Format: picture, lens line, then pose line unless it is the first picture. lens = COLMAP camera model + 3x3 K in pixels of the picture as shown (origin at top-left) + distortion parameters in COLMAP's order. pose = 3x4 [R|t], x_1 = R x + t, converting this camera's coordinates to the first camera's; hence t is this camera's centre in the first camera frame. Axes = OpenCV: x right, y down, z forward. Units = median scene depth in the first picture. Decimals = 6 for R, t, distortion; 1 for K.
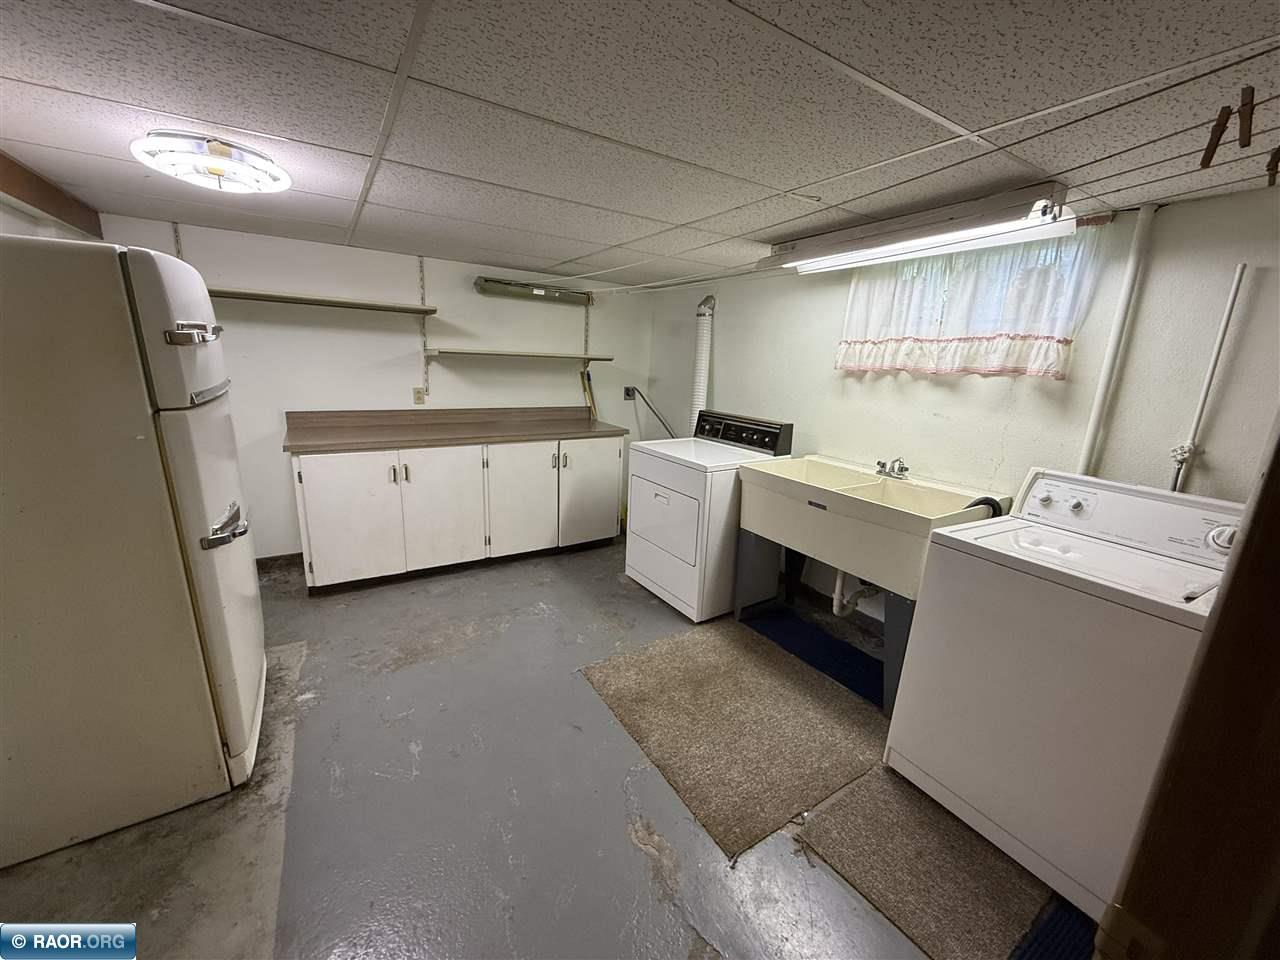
lens RADIAL K [[510.6, 0, 639.7], [0, 510.6, 483.8], [0, 0, 1]] dist [0.000236, -0.000211]
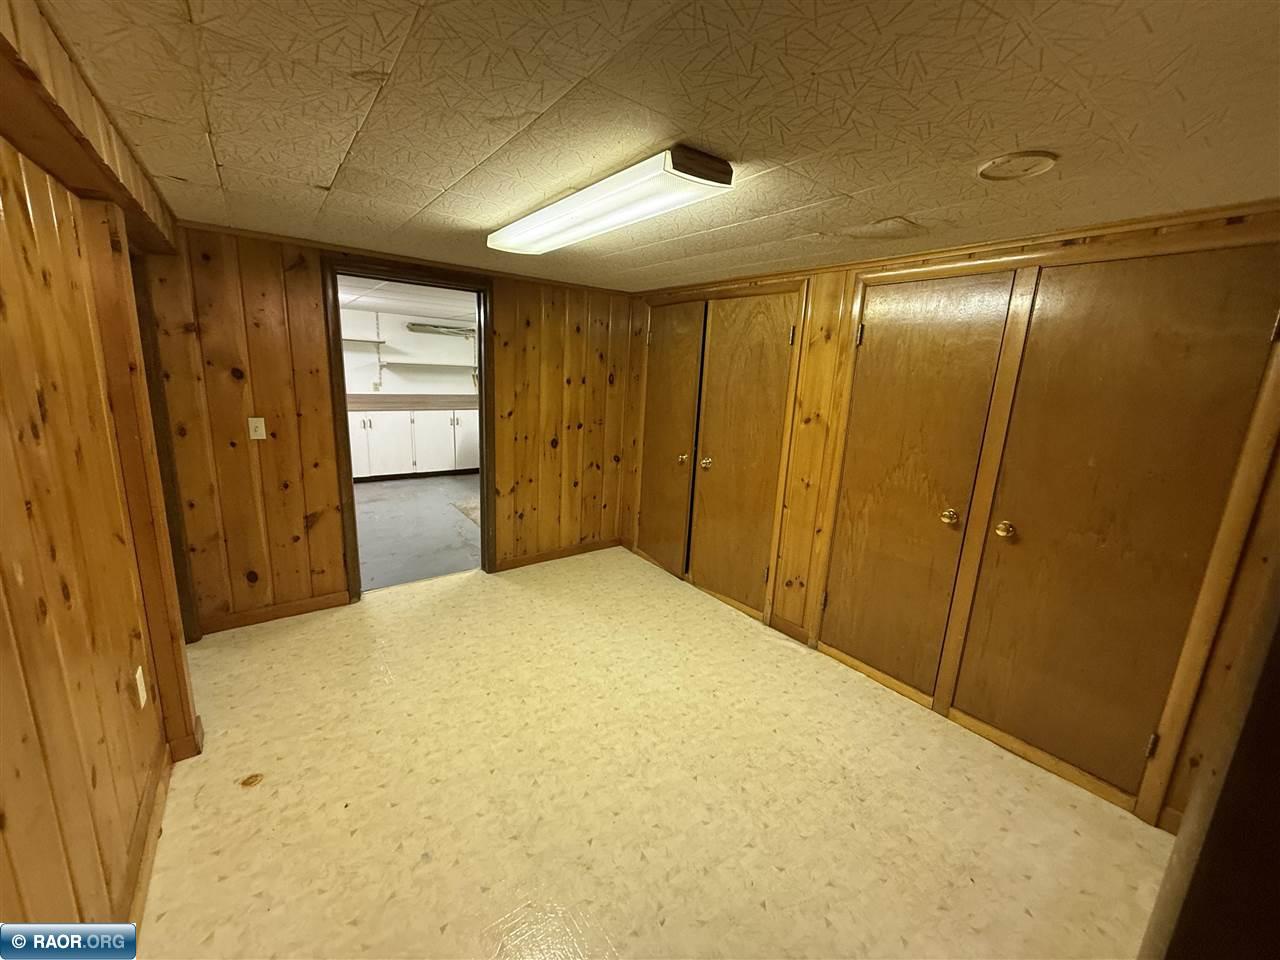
lens RADIAL K [[510.6, 0, 641.1], [0, 510.6, 479.7], [0, 0, 1]] dist [0.000236, -0.000211]
pose [[0.996847, -0.009812, 0.078743, 0.384067], [0.011803, 0.999621, -0.024860, 0.228647], [-0.078469, 0.025711, 0.996585, -0.931100]]
